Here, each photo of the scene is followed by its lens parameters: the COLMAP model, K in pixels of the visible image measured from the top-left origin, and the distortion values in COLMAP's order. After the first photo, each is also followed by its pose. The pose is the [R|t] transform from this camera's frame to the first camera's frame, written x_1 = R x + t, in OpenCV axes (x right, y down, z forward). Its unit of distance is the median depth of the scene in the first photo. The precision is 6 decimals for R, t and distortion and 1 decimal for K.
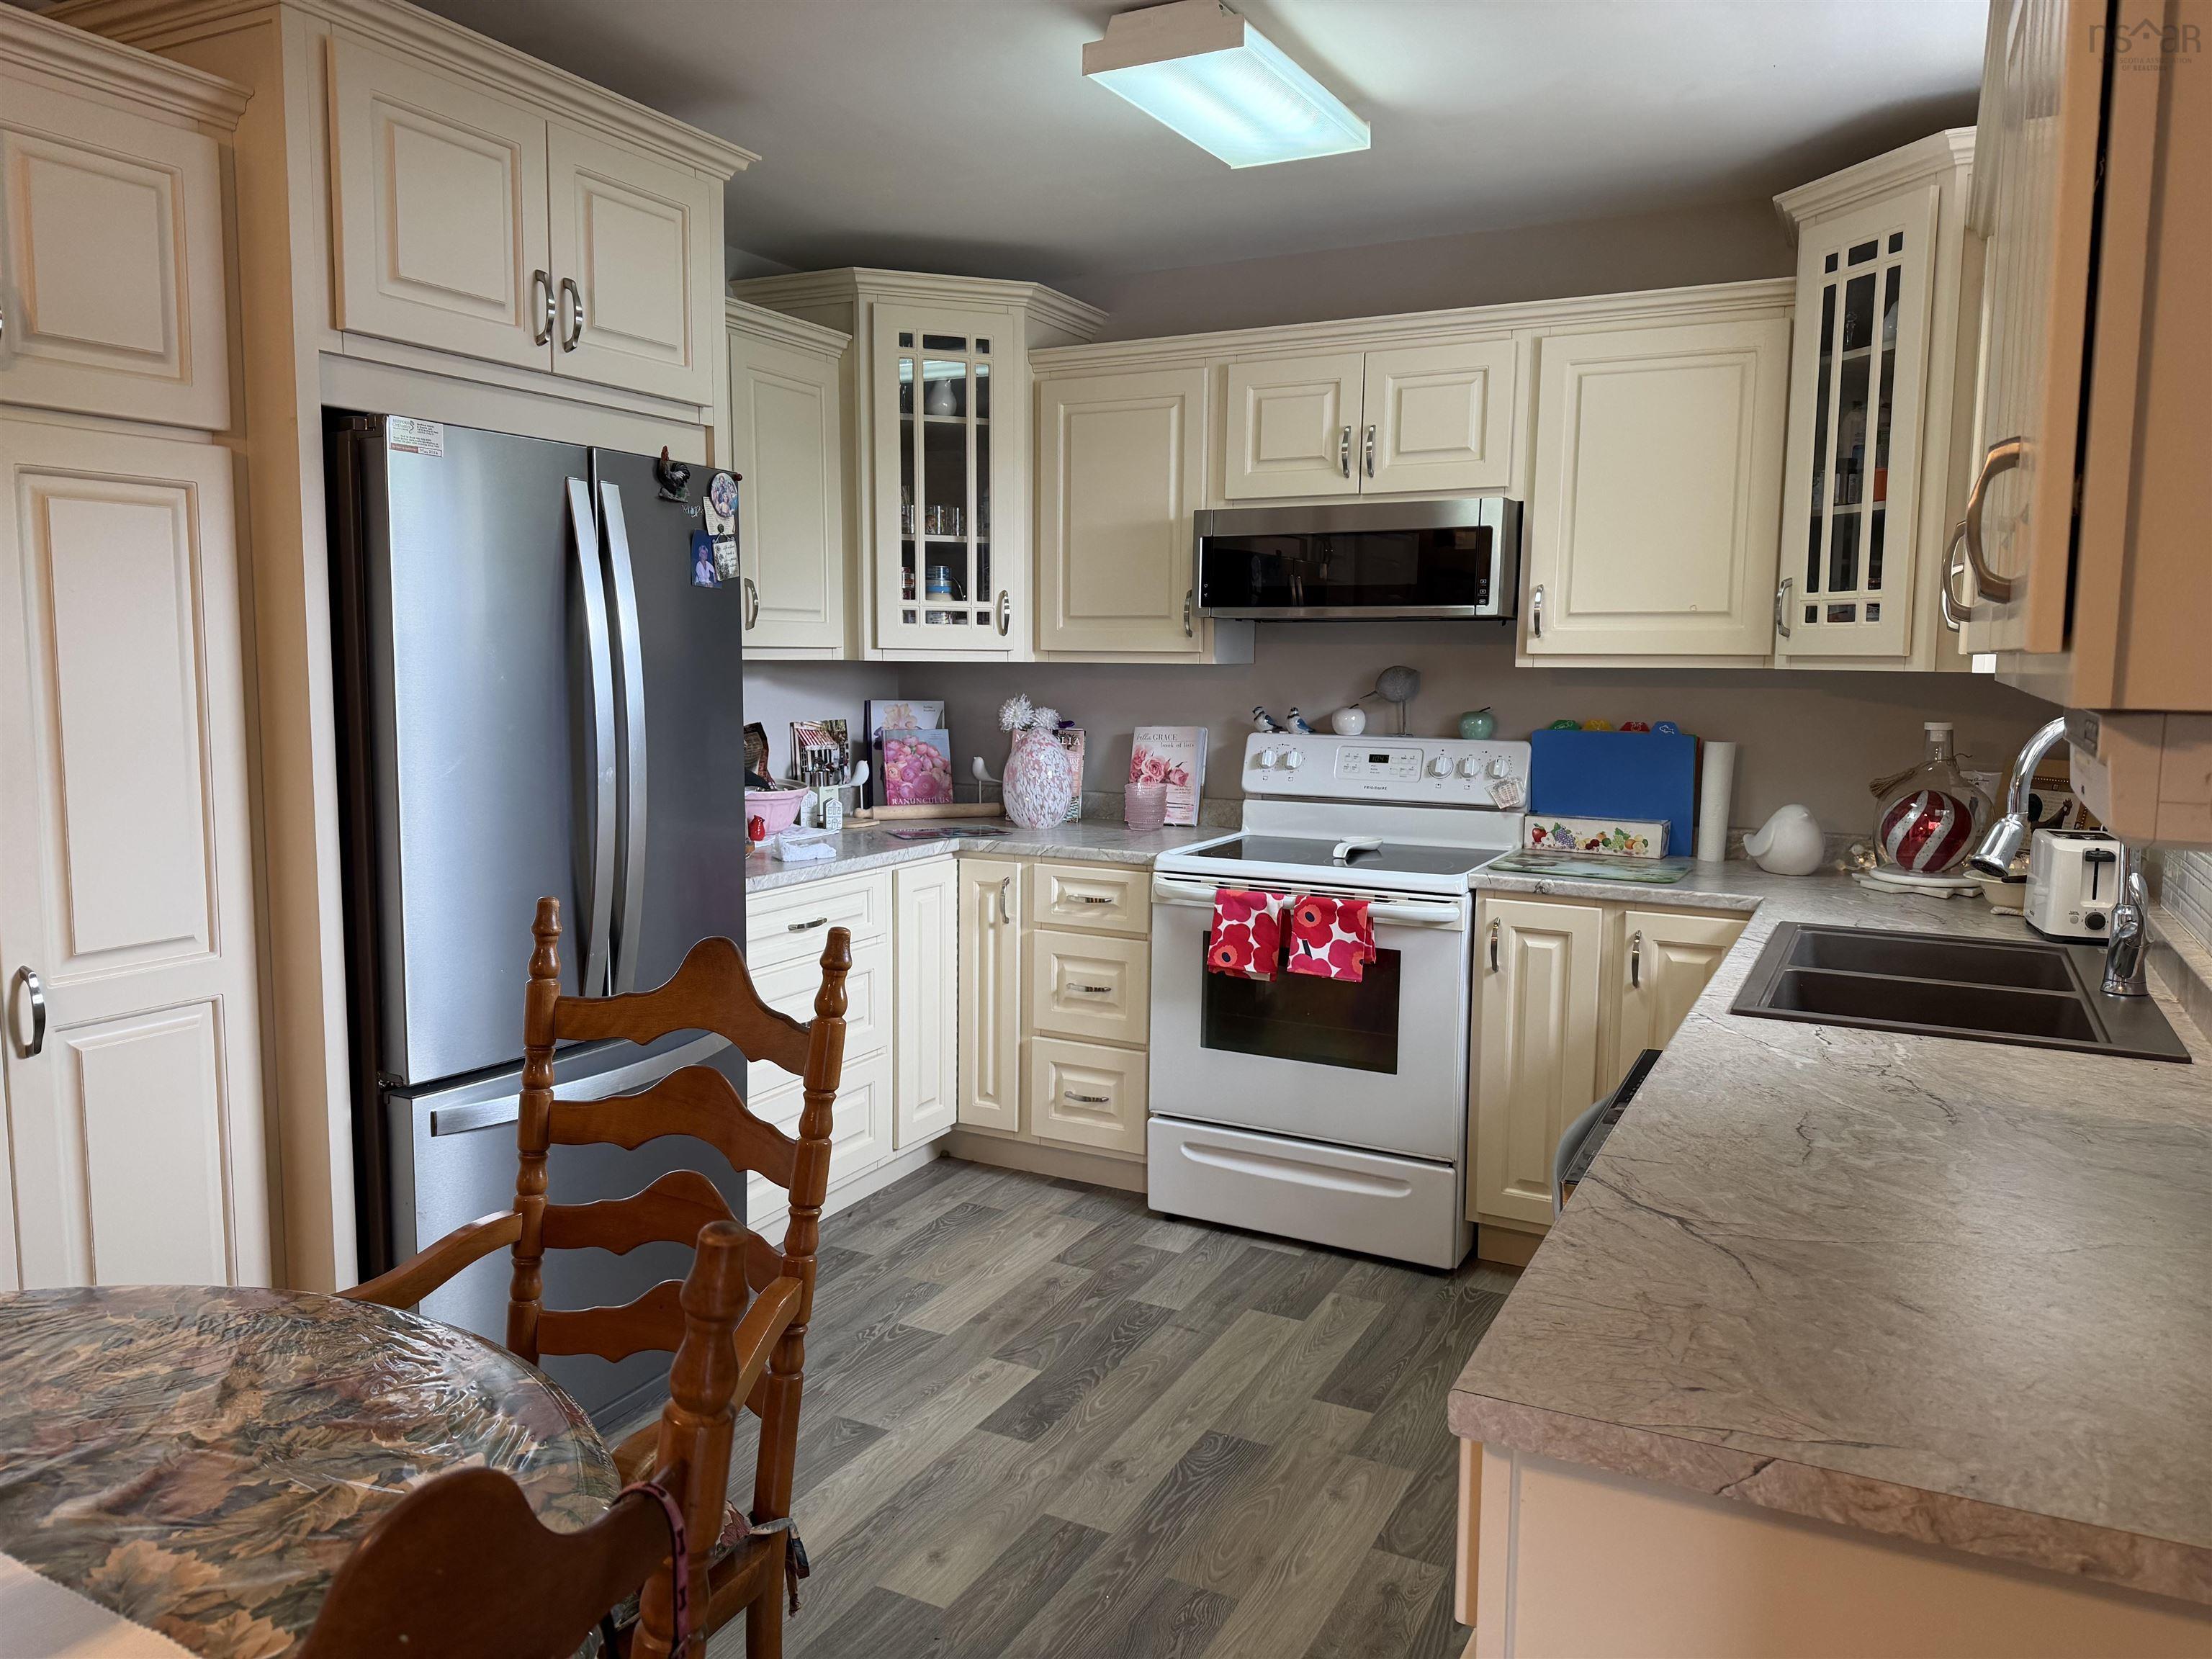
lens RADIAL K [[1527.9, 0, 1106.0], [0, 1527.9, 829.5], [0, 0, 1]] dist [0.252464, -0.344543]
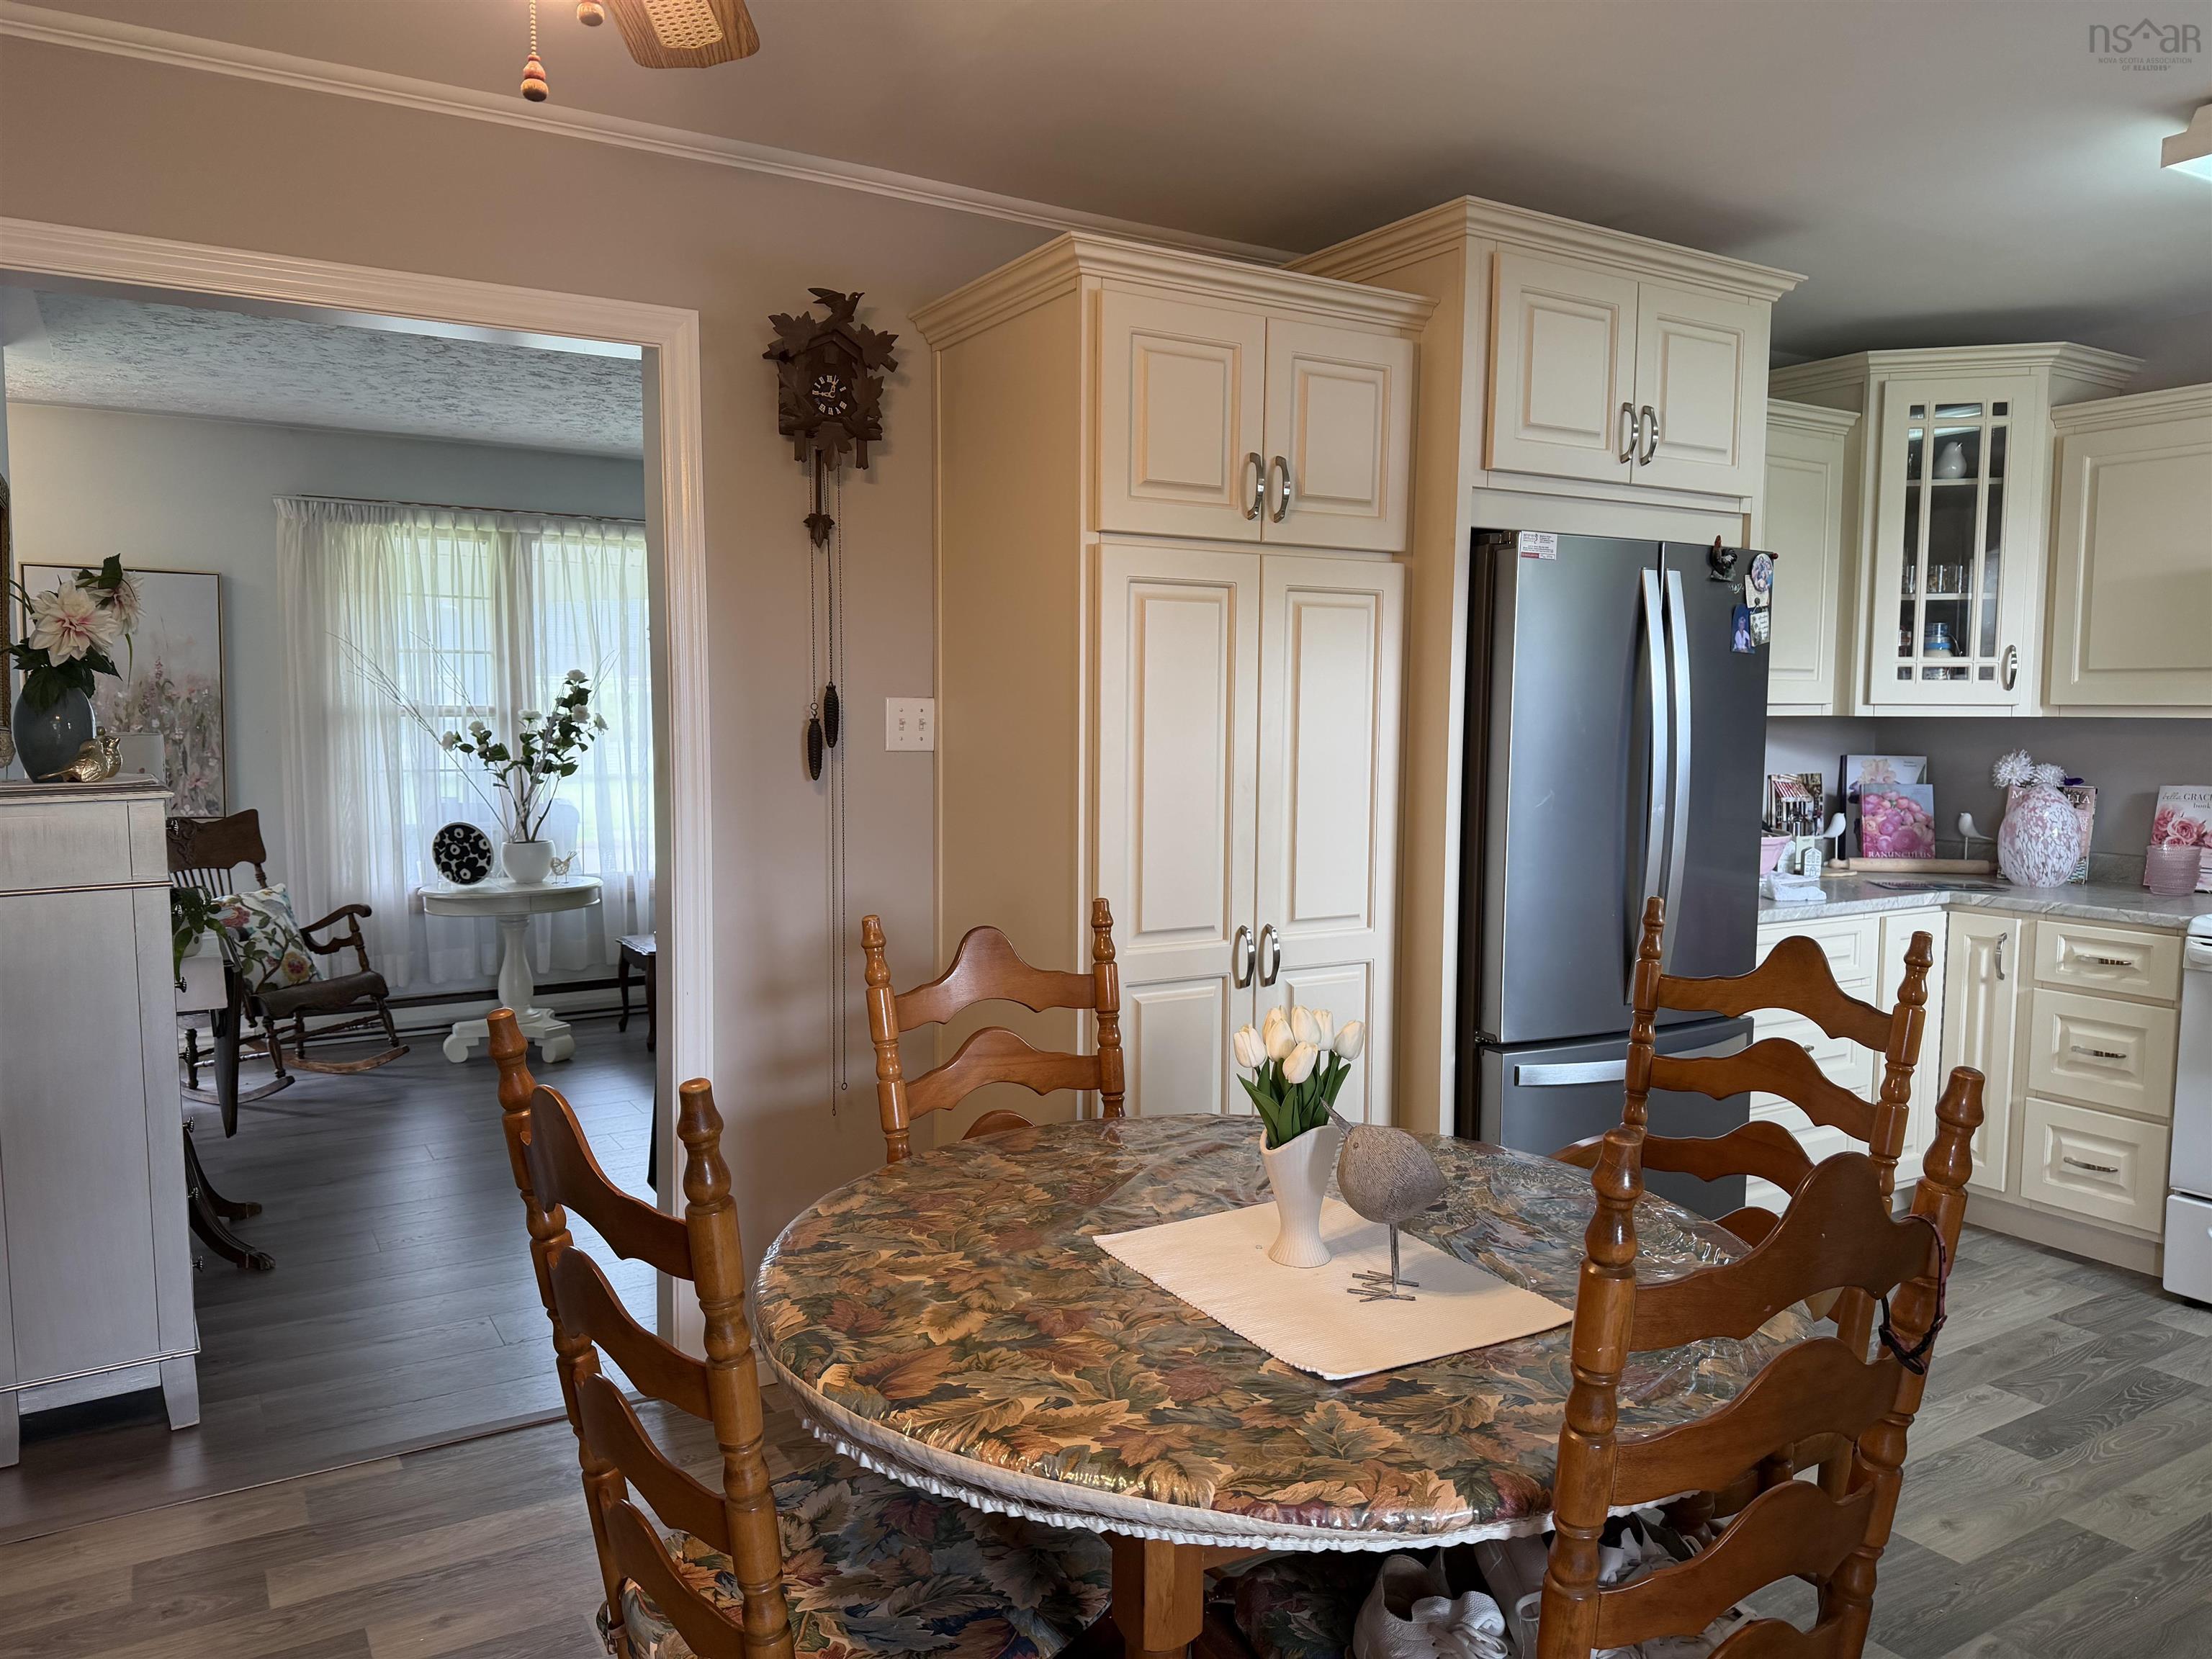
lens RADIAL K [[1644.9, 0, 1104.7], [0, 1644.9, 845.1], [0, 0, 1]] dist [0.028504, -0.001908]
pose [[0.871778, 0.041246, -0.488162, -0.050508], [-0.057896, 0.998141, -0.019058, 0.028647], [0.486468, 0.044877, 0.872545, -0.221670]]
